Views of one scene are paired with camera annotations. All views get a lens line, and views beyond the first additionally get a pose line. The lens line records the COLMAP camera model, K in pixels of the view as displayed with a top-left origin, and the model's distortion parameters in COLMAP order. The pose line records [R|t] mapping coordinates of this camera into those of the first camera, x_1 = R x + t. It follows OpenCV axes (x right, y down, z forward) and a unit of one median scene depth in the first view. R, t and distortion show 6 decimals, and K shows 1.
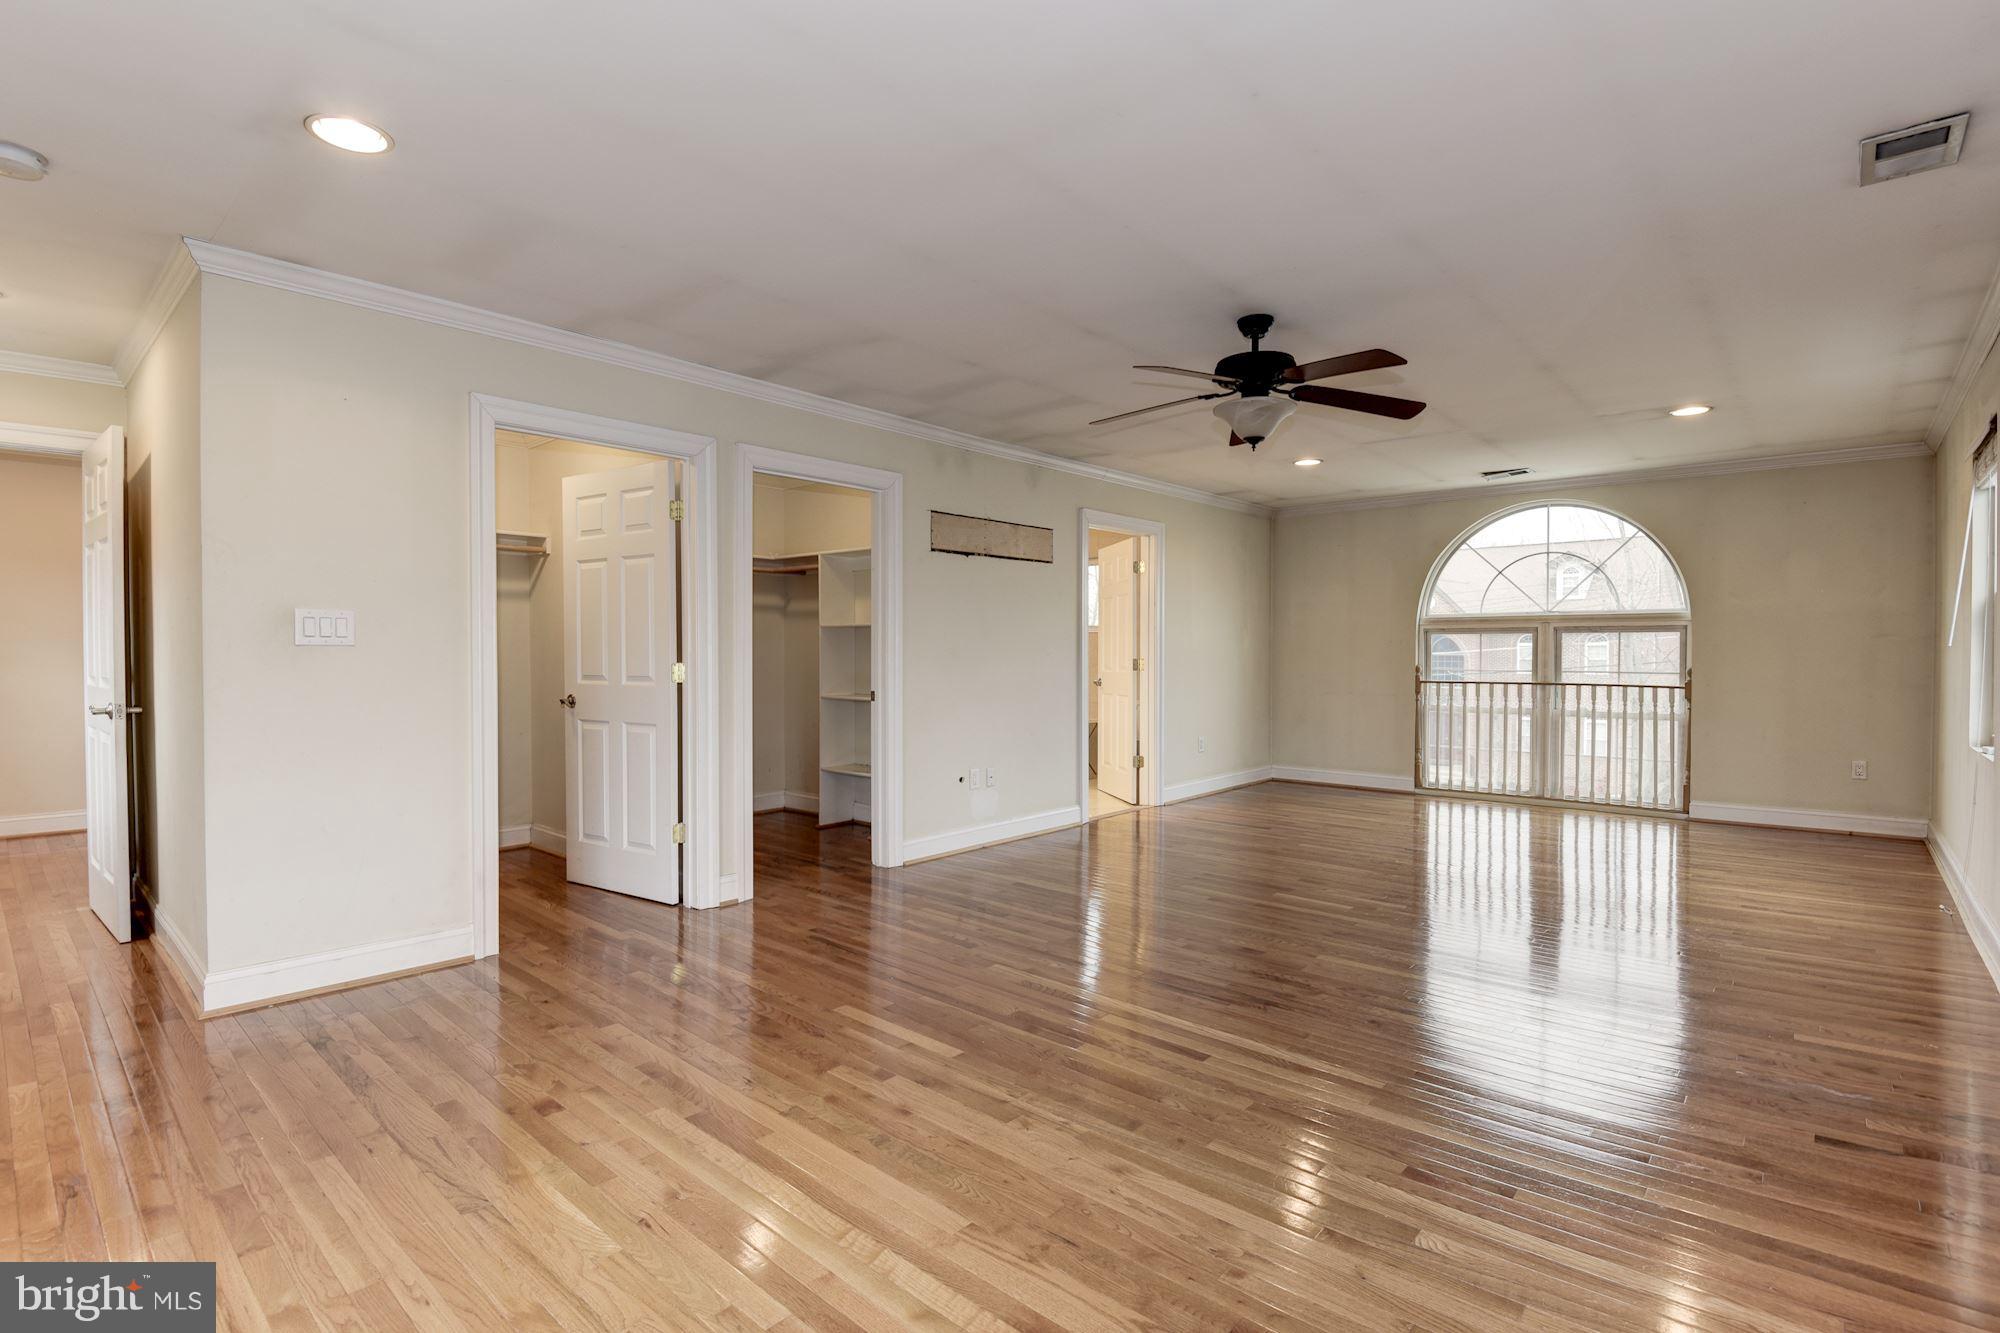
lens RADIAL K [[950.1, 0, 1000.0], [0, 950.1, 666.5], [0, 0, 1]] dist [0.004125, 0.000235]
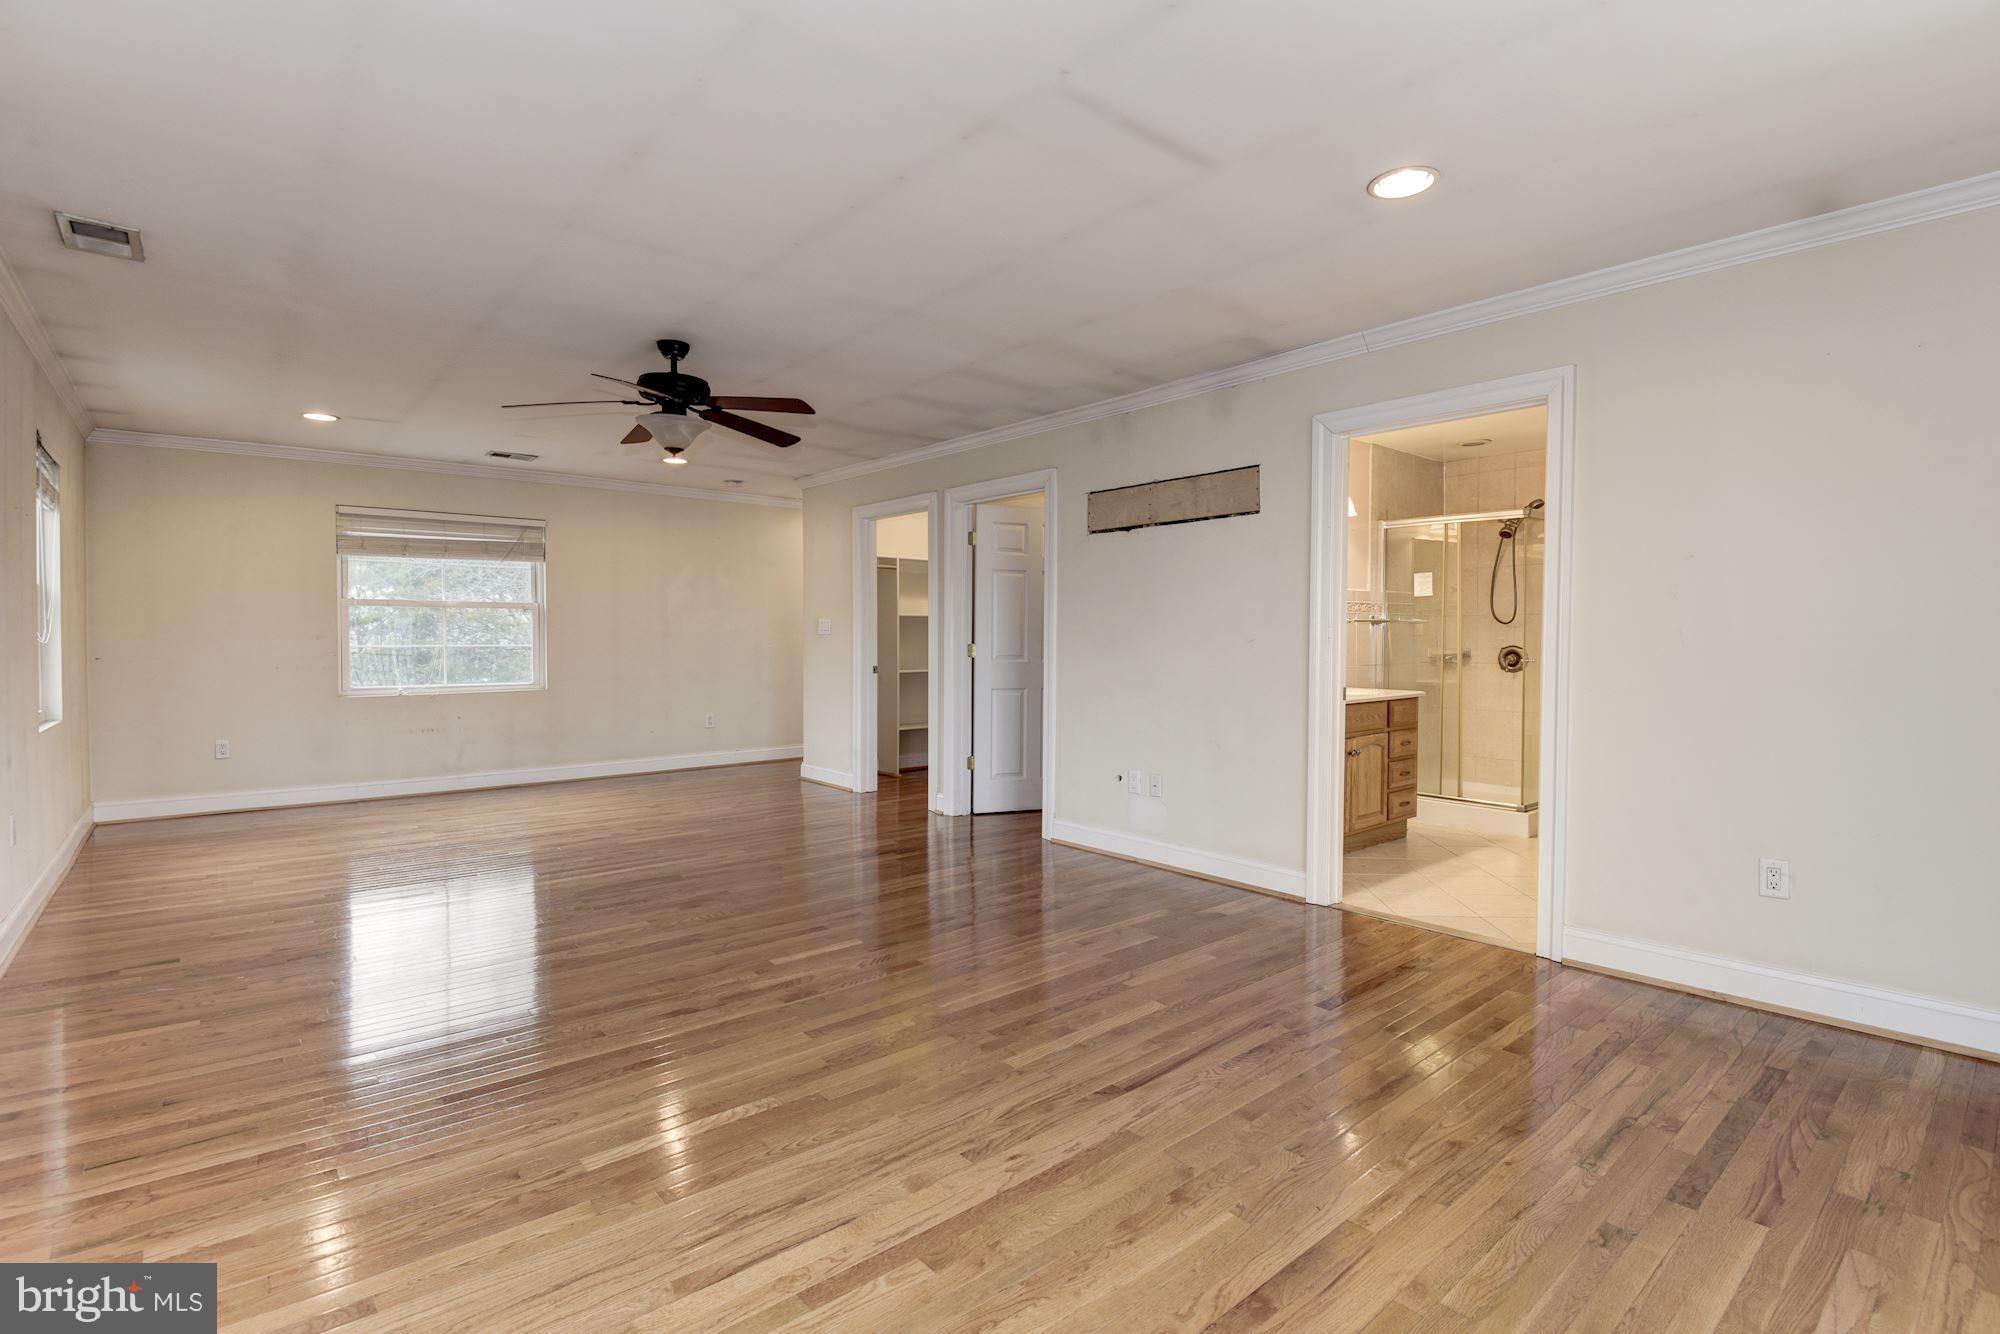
lens RADIAL K [[929.6, 0, 1011.0], [0, 929.6, 668.7], [0, 0, 1]] dist [-0.002324, -0.018541]
pose [[-0.130483, 0.026297, -0.991102, 0.727728], [-0.024910, 0.999246, 0.029792, -0.008278], [0.991138, 0.028576, -0.129730, 0.858726]]
